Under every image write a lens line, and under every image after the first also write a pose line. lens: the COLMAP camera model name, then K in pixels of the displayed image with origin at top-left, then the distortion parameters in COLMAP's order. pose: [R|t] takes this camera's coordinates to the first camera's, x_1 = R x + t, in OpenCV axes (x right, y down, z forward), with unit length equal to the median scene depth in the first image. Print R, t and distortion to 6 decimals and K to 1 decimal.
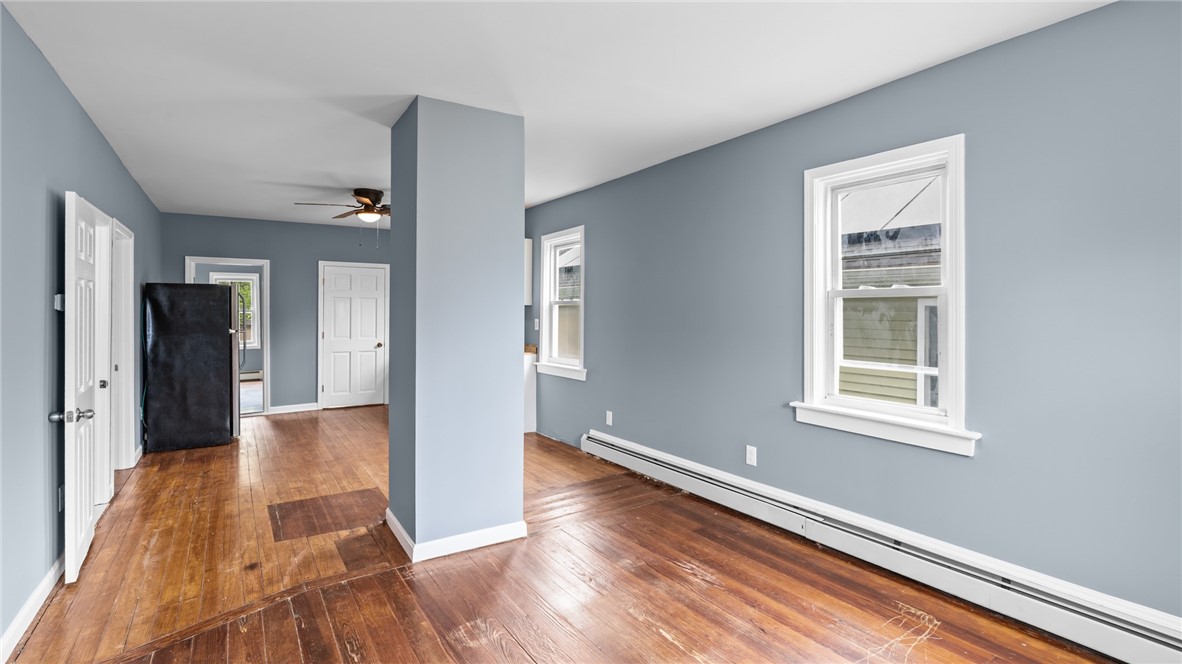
lens RADIAL K [[540.7, 0, 588.9], [0, 540.7, 321.2], [0, 0, 1]] dist [-0.004912, 0.001786]
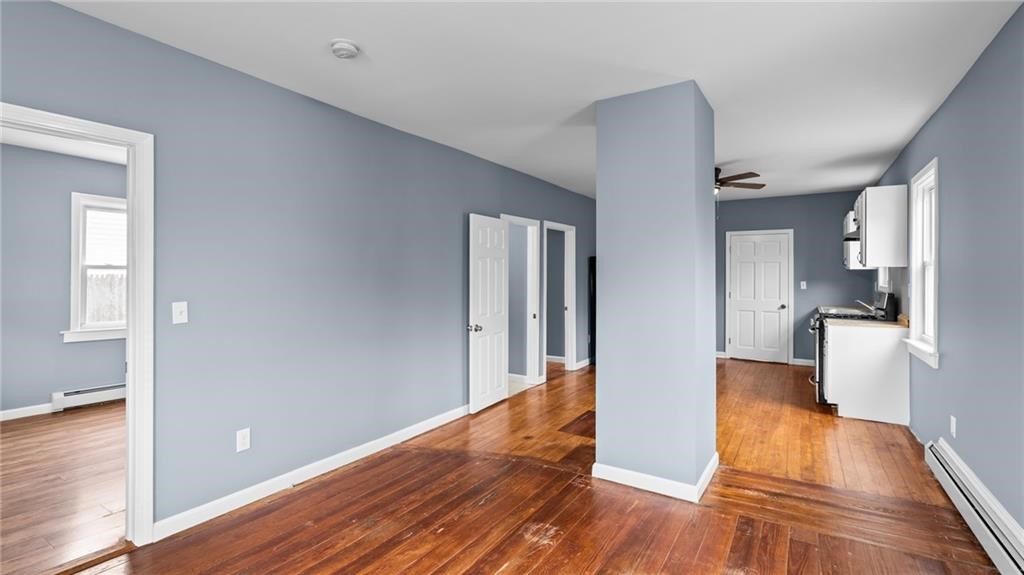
lens RADIAL K [[468.4, 0, 512.6], [0, 468.4, 277.7], [0, 0, 1]] dist [-0.004912, 0.001786]
pose [[0.416621, 0.003335, -0.909074, 0.574467], [-0.014393, 0.999892, -0.002928, -0.004900], [0.908966, 0.014304, 0.416624, 0.374250]]
